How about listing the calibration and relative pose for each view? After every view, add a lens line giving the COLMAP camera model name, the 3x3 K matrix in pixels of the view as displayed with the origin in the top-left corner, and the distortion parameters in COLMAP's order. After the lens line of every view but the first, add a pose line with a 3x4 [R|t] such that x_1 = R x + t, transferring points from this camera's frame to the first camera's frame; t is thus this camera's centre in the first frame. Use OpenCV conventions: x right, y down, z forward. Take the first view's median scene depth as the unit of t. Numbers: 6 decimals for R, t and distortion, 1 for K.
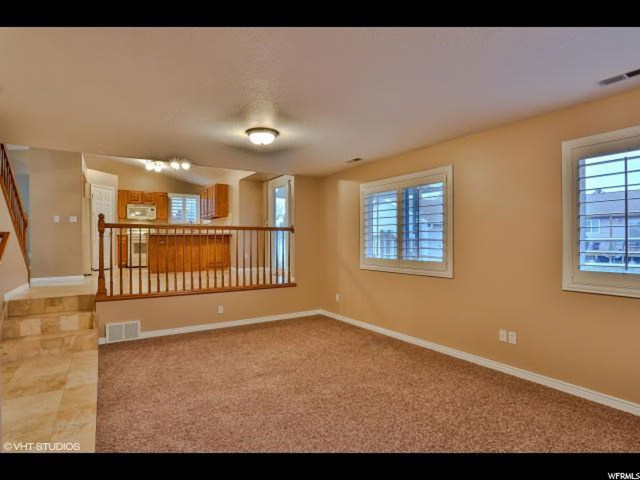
lens RADIAL K [[333.7, 0, 320.0], [0, 333.7, 240.0], [0, 0, 1]] dist [-0.068078, 0.031726]
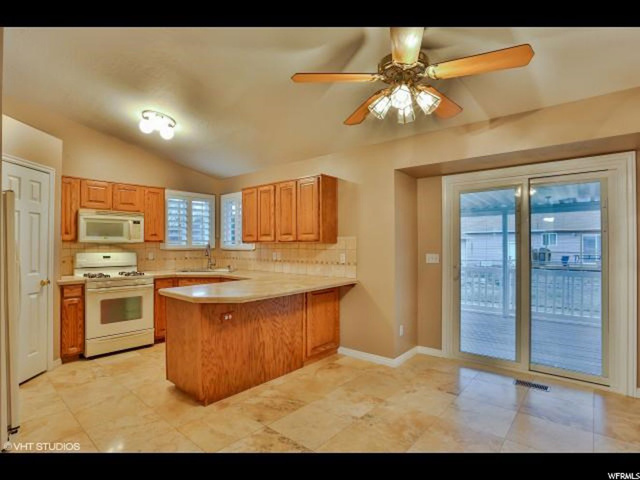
lens RADIAL K [[333.7, 0, 320.0], [0, 333.7, 240.0], [0, 0, 1]] dist [-0.068078, 0.031726]
pose [[0.963793, 0.004750, 0.266610, -0.471579], [-0.001958, 0.999940, -0.010736, -0.077592], [-0.266645, 0.009826, 0.963745, 0.594088]]
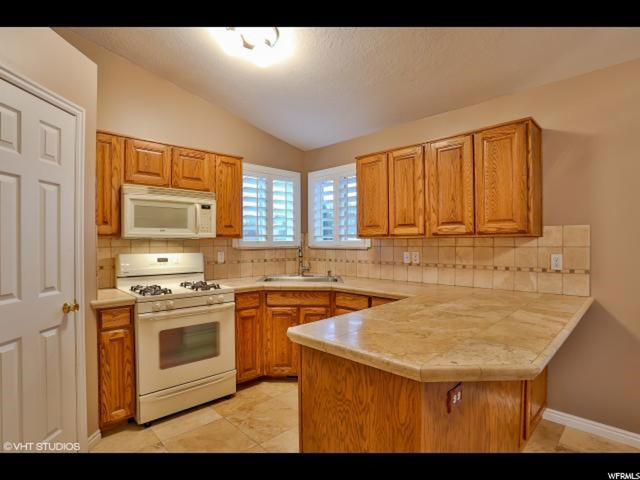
lens RADIAL K [[333.7, 0, 320.0], [0, 333.7, 240.0], [0, 0, 1]] dist [-0.068078, 0.031726]
pose [[0.980876, -0.001855, 0.194626, -0.574205], [0.002122, 0.999997, -0.001161, -0.075336], [-0.194624, 0.001552, 0.980877, 0.834156]]
